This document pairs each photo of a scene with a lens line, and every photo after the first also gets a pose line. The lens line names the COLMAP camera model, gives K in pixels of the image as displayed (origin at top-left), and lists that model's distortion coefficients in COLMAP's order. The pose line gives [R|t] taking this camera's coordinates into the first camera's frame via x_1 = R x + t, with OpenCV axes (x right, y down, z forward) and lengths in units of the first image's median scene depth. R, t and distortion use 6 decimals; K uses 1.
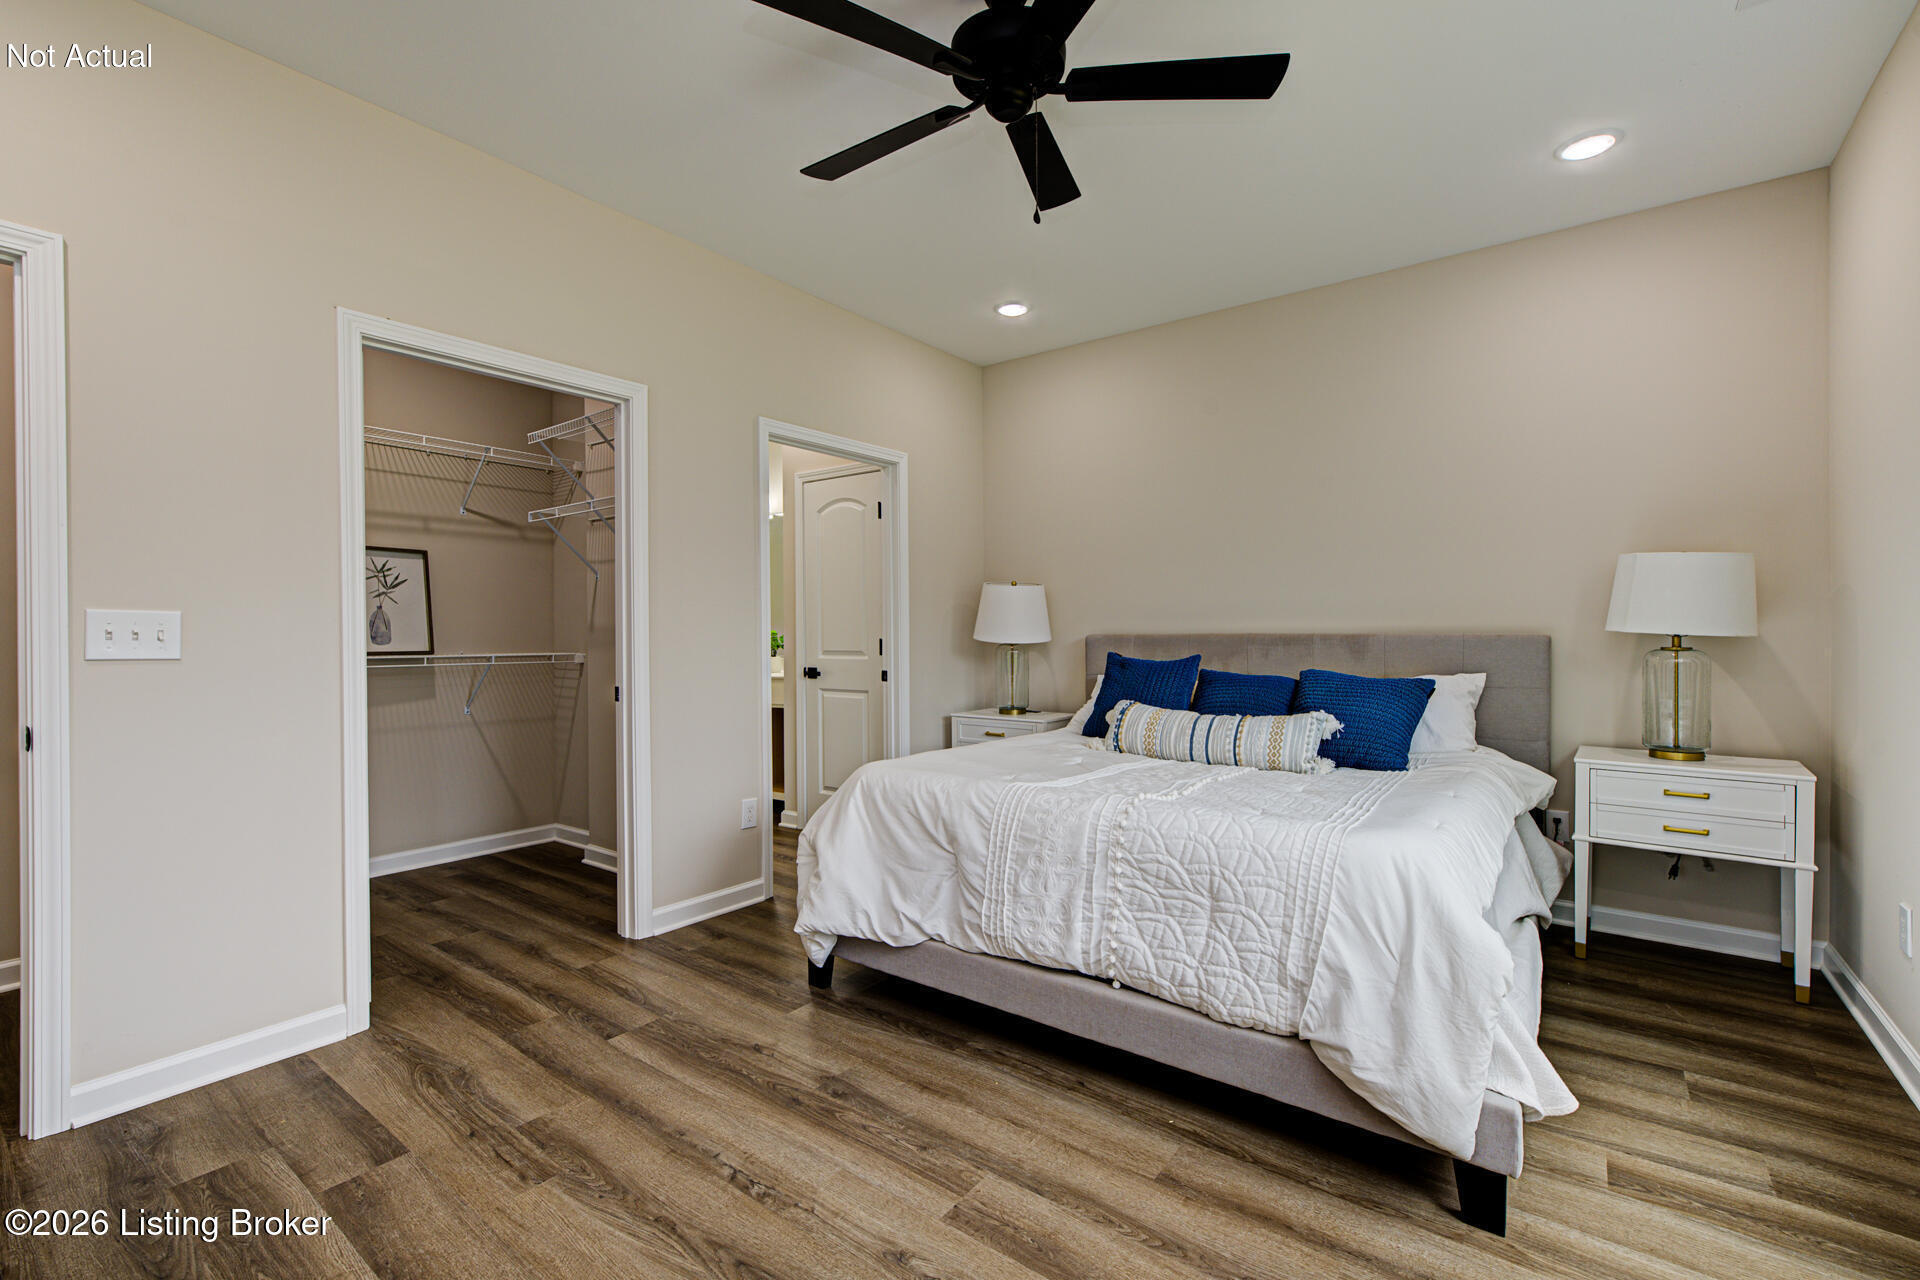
lens RADIAL K [[816.0, 0, 960.4], [0, 816.0, 640.7], [0, 0, 1]] dist [-0.006228, 0.001415]
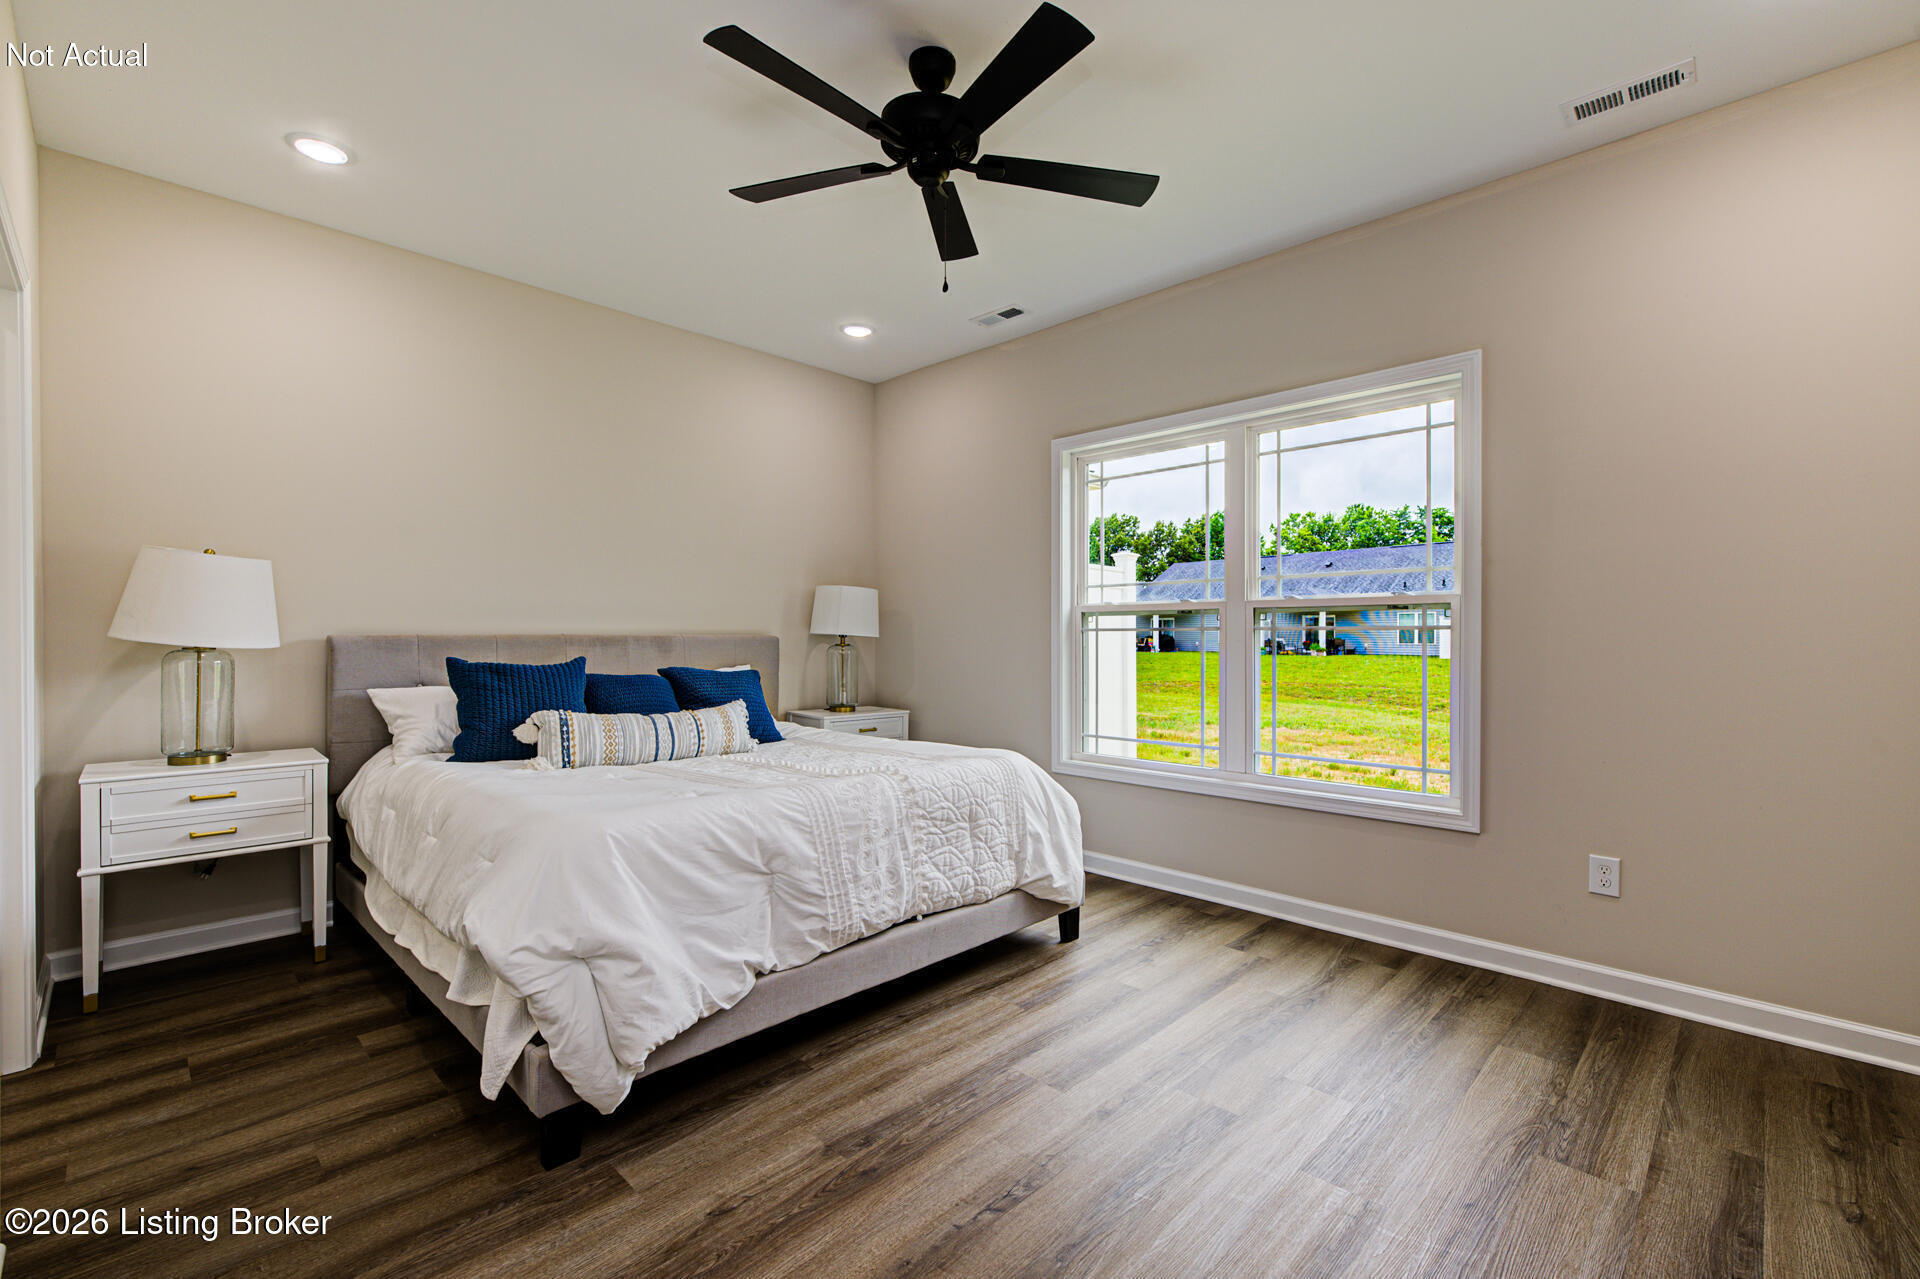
lens RADIAL K [[816.0, 0, 956.9], [0, 816.0, 641.4], [0, 0, 1]] dist [-0.006228, 0.001415]
pose [[0.141744, -0.005047, 0.989890, -0.848503], [0.005551, 0.999975, 0.004304, -0.002666], [-0.989888, 0.004885, 0.141769, 0.633759]]
